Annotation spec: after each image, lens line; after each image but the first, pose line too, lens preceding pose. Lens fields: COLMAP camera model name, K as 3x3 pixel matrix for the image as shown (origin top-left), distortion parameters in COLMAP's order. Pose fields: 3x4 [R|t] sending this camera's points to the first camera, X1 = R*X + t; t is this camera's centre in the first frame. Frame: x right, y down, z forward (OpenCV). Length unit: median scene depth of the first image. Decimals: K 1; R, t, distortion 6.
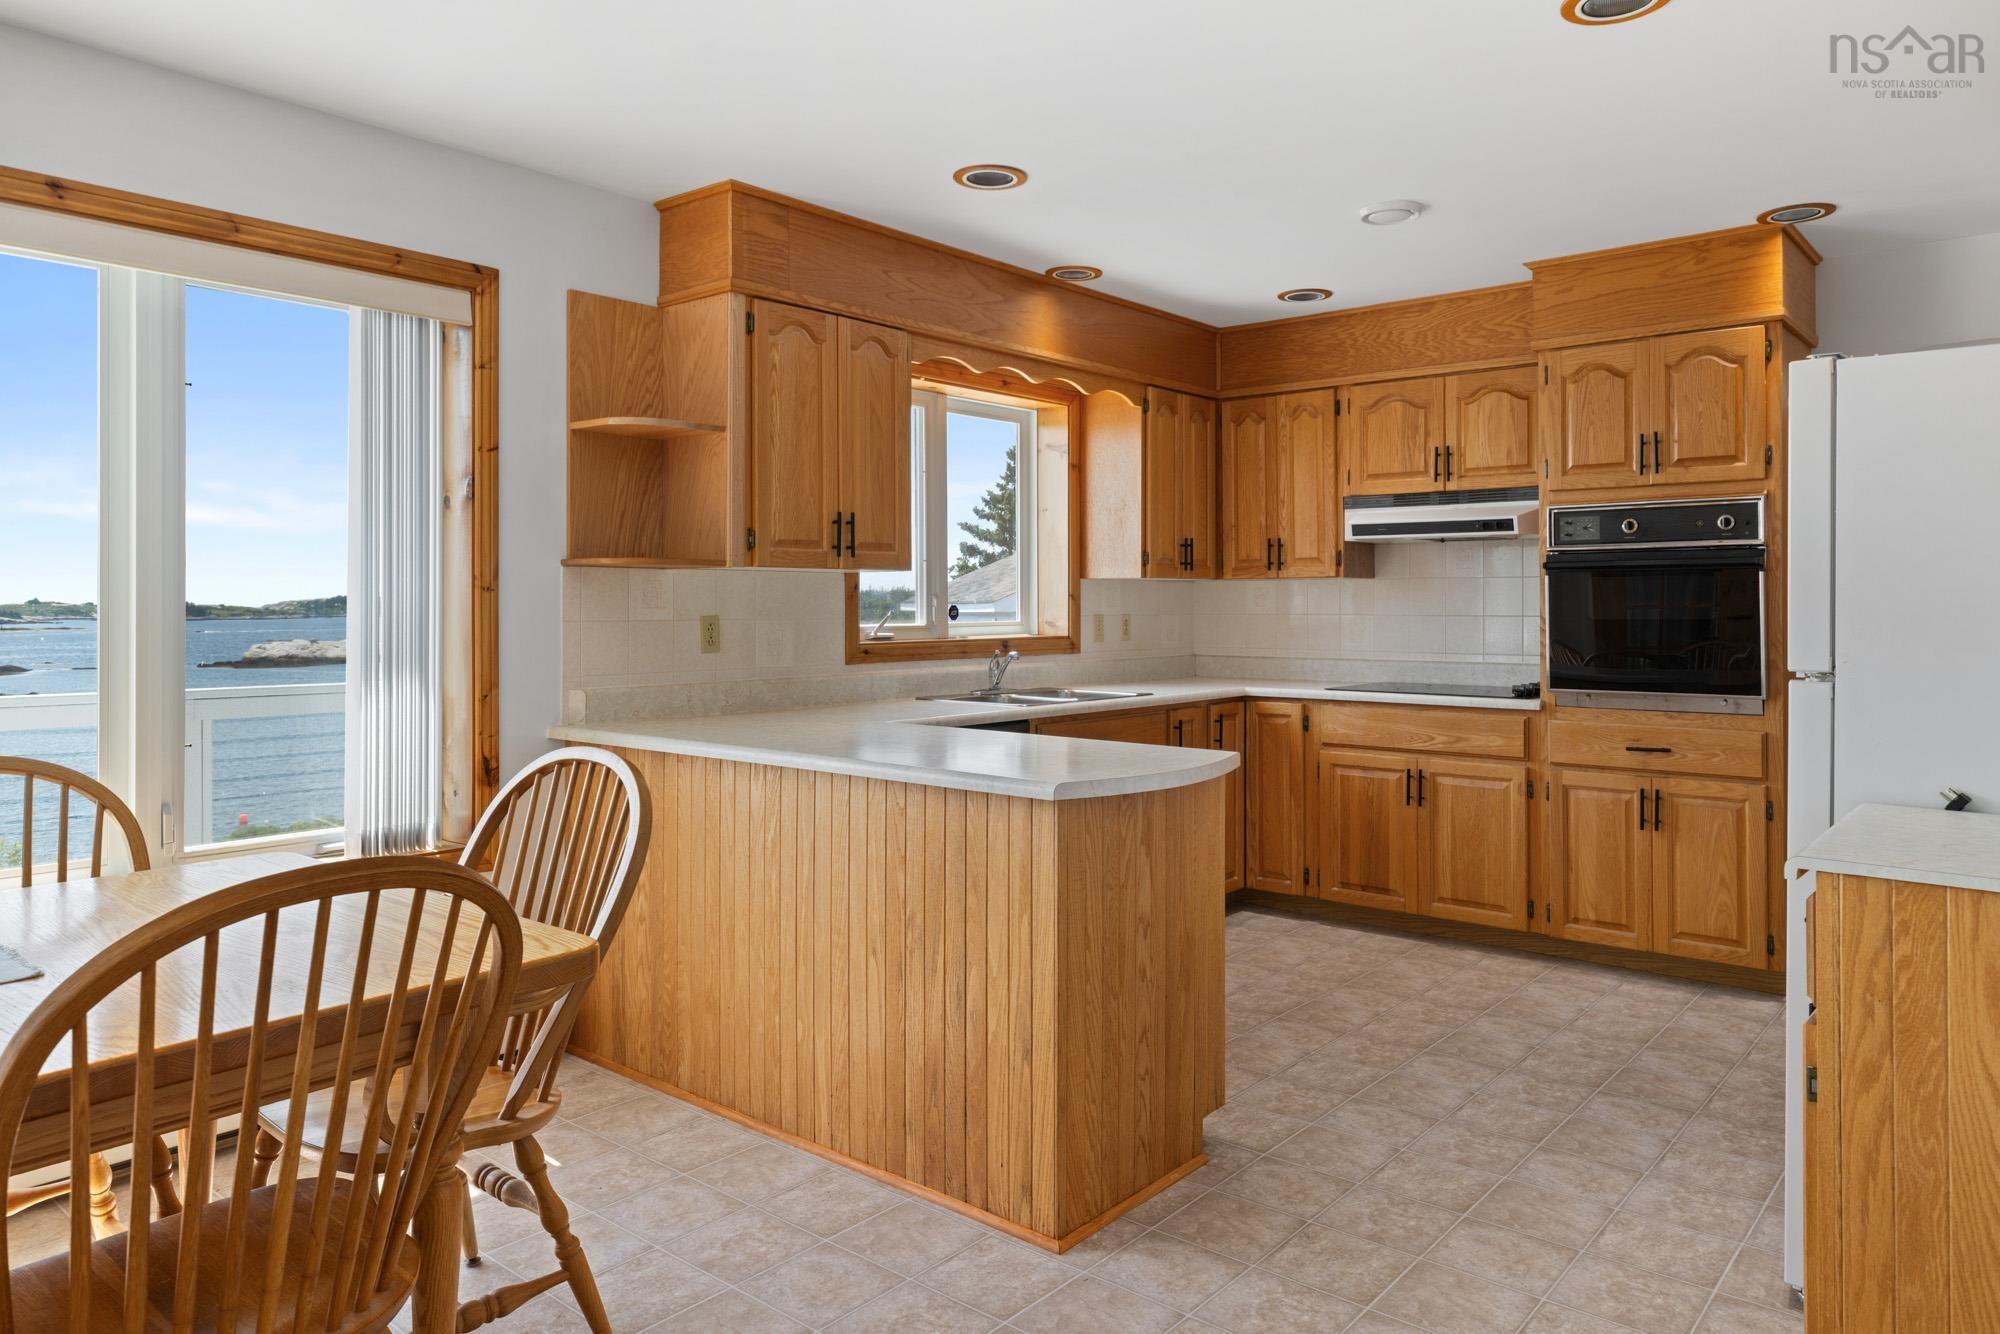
lens RADIAL K [[1312.8, 0, 1010.5], [0, 1312.8, 596.0], [0, 0, 1]] dist [0.009174, 0.003404]
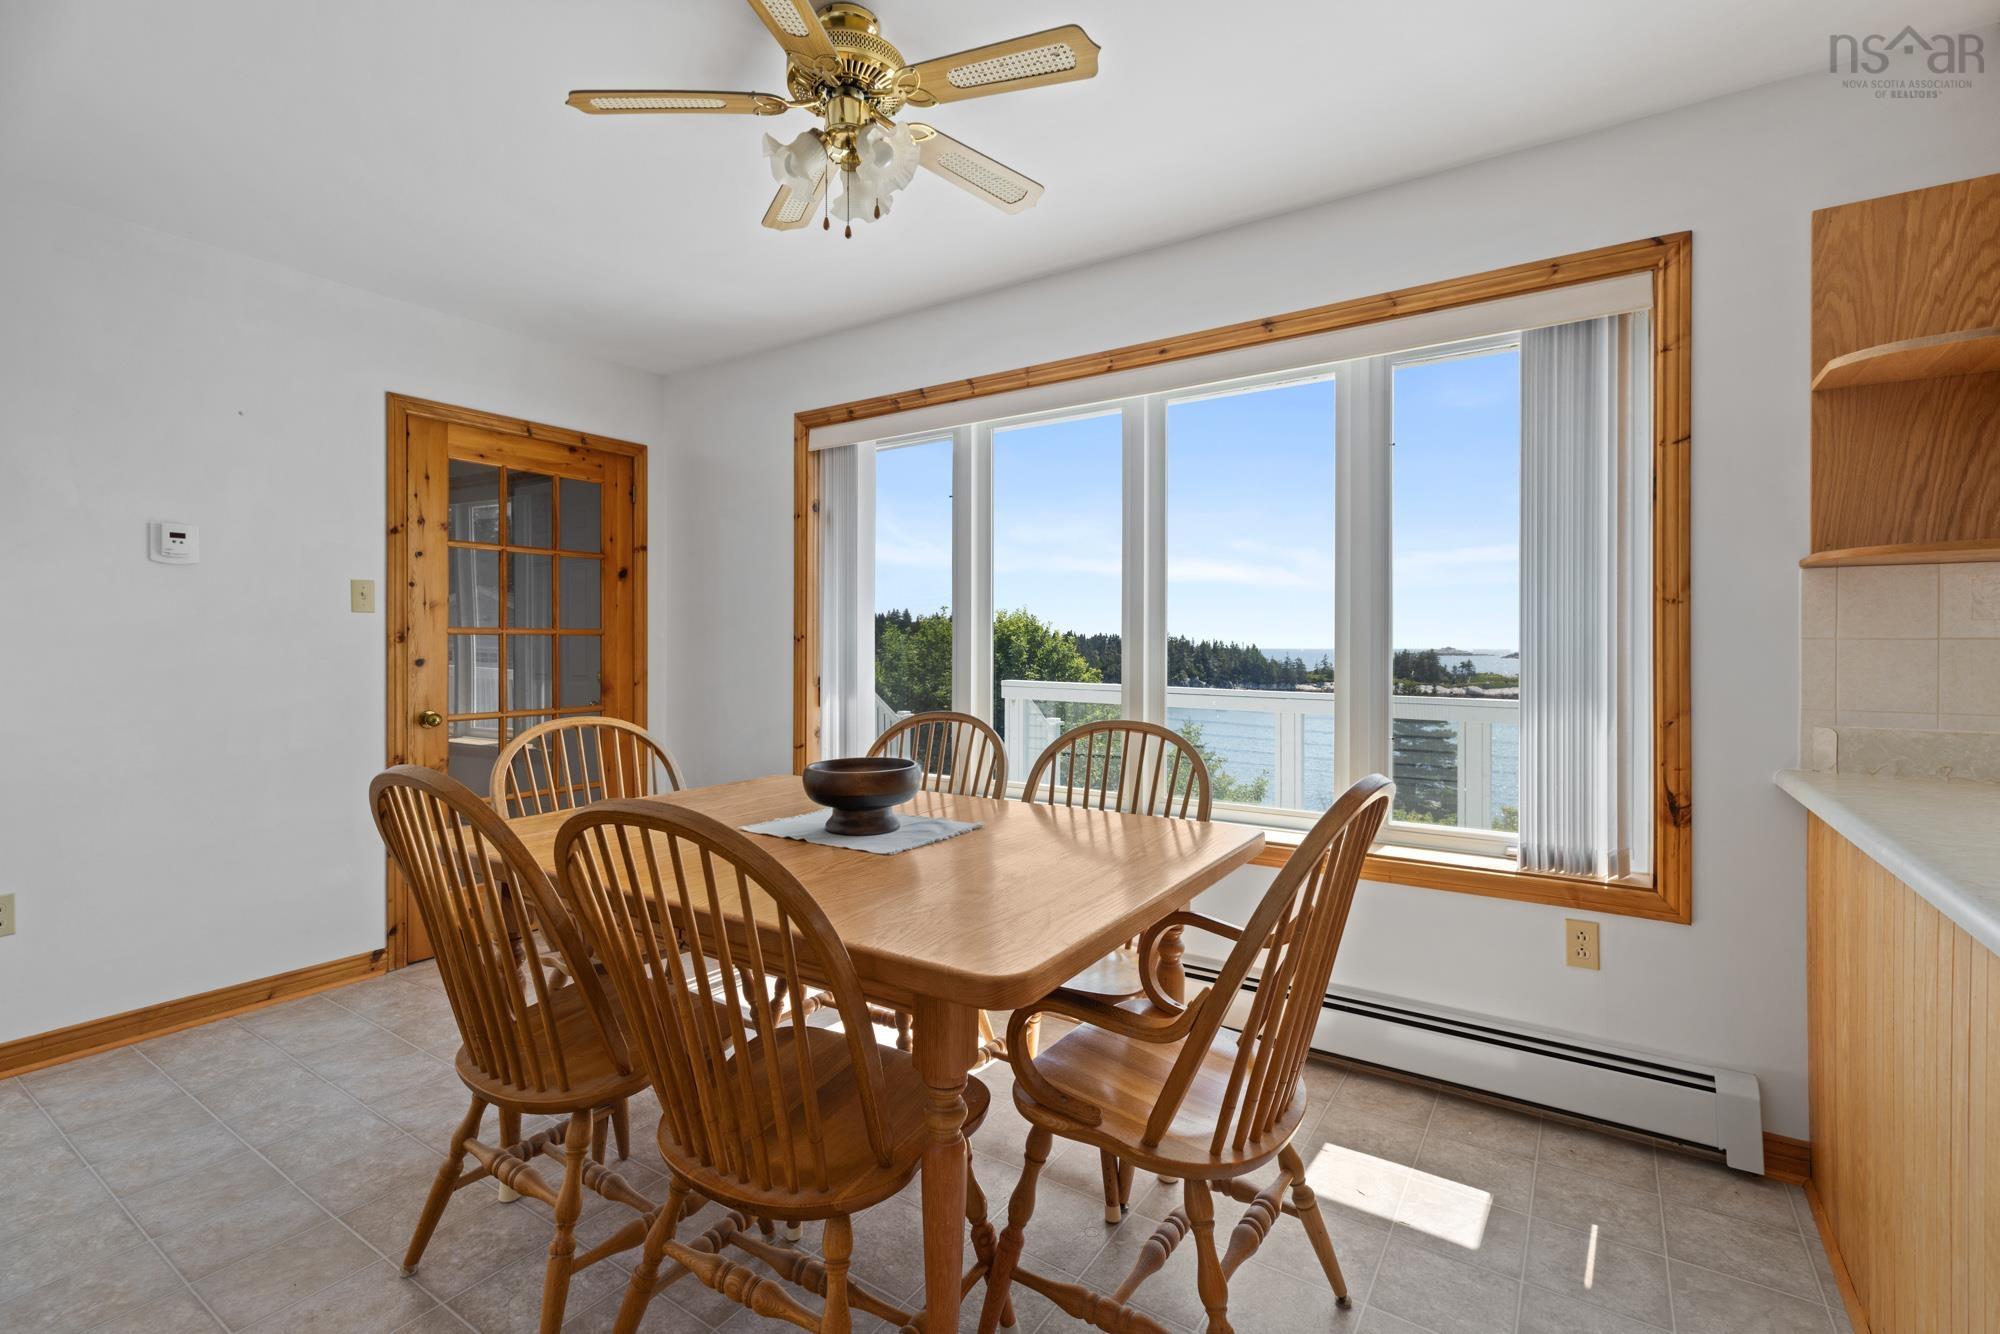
lens RADIAL K [[891.2, 0, 1001.7], [0, 891.2, 646.4], [0, 0, 1]] dist [0.000556, 0.000234]
pose [[0.109226, 0.000284, -0.994017, 0.115900], [0.004735, 0.999988, 0.000806, 0.017960], [0.994006, -0.004795, 0.109223, 0.392749]]
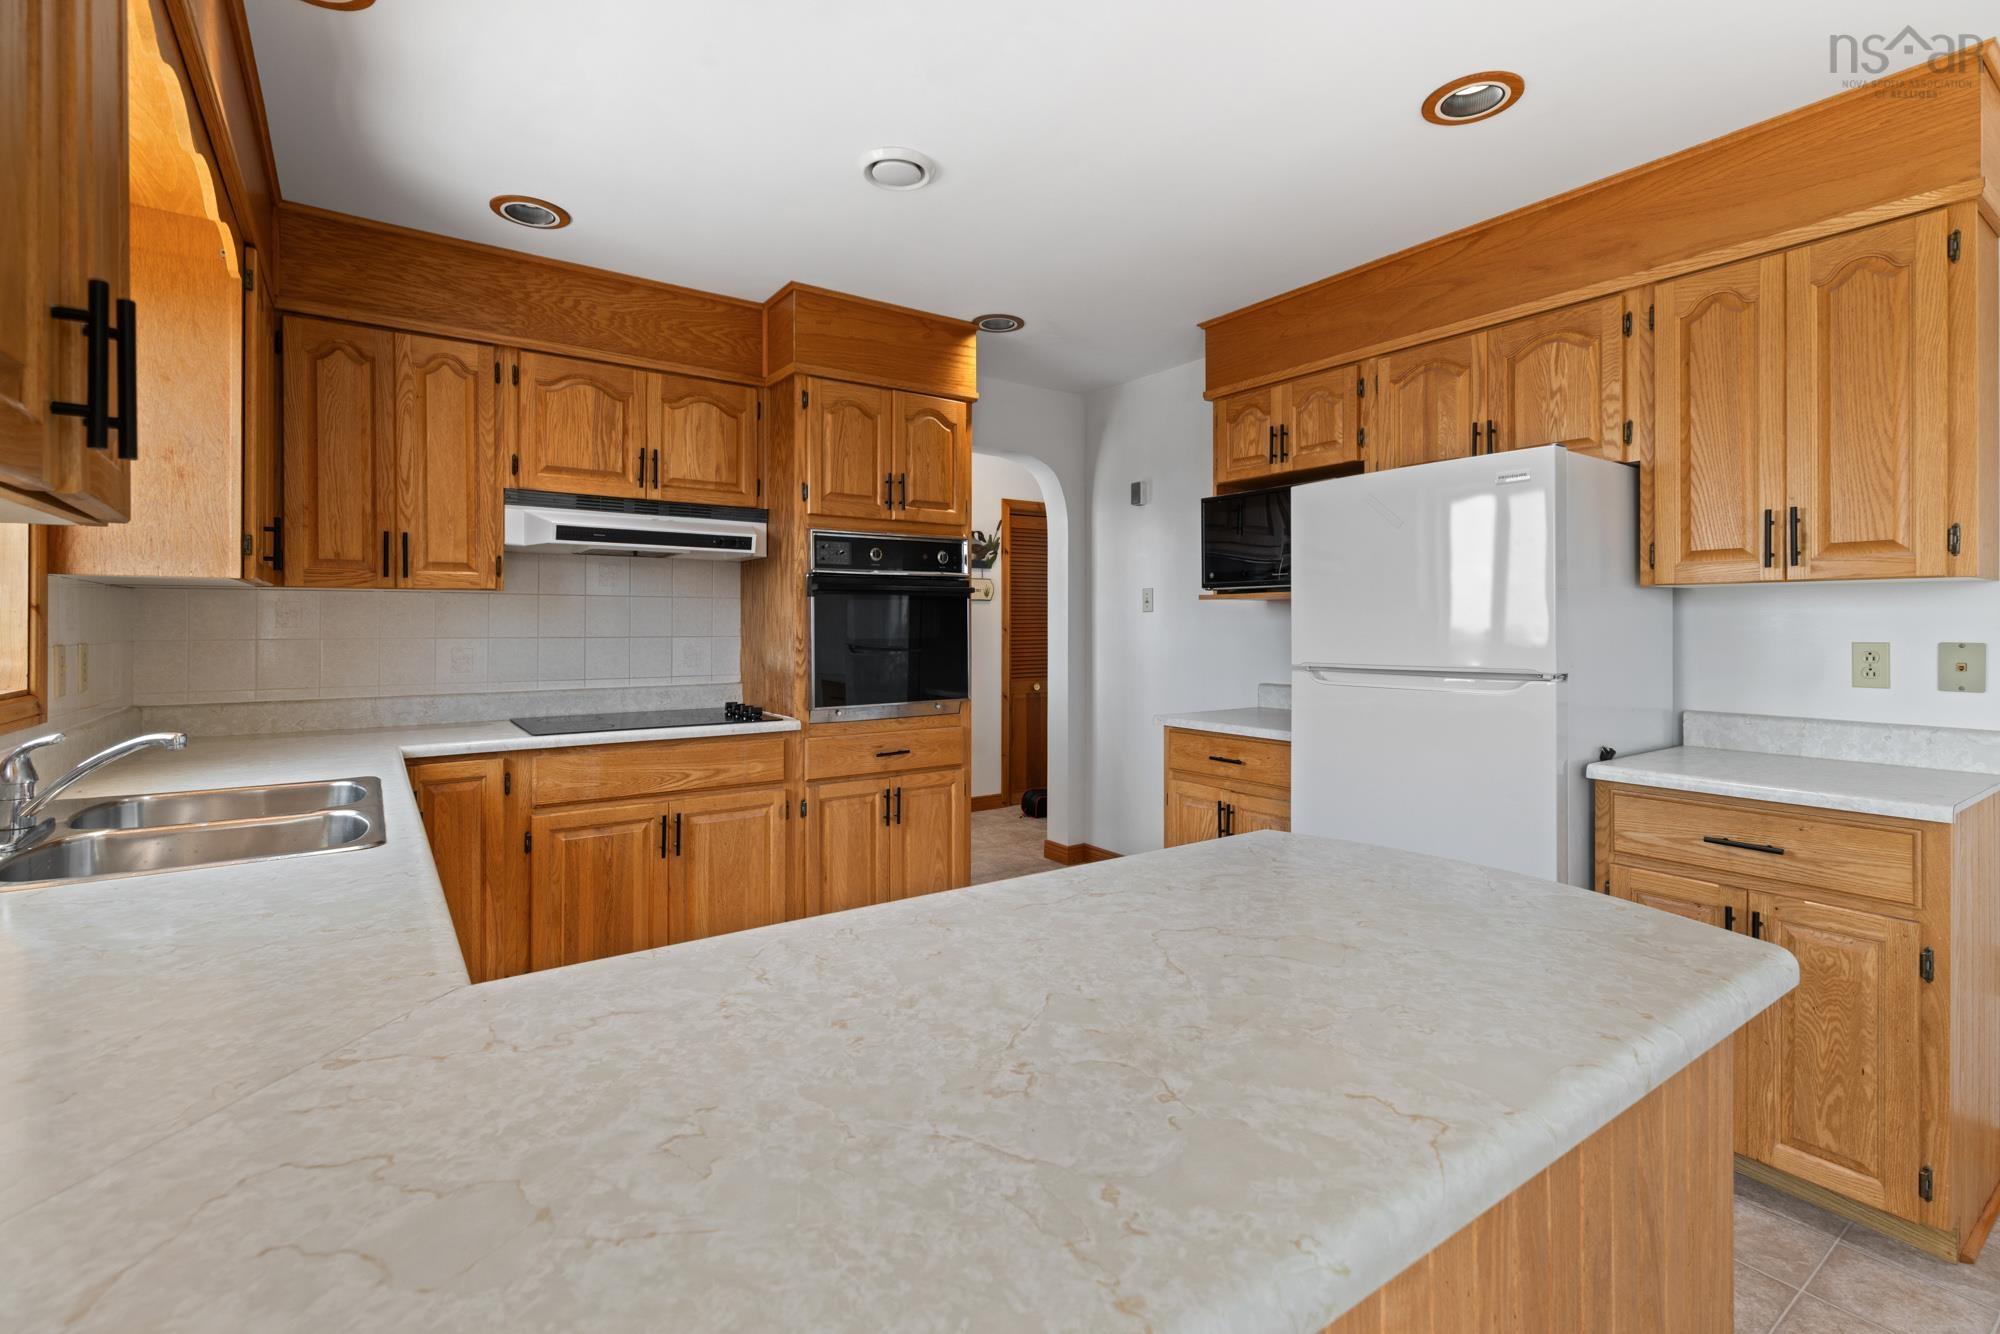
lens RADIAL K [[898.2, 0, 1008.4], [0, 898.2, 622.0], [0, 0, 1]] dist [0.002060, 0.000244]
pose [[0.255069, 0.002519, 0.966920, -0.233798], [-0.006403, 0.999979, -0.000916, 0.003822], [-0.966902, -0.005958, 0.255080, 0.702710]]
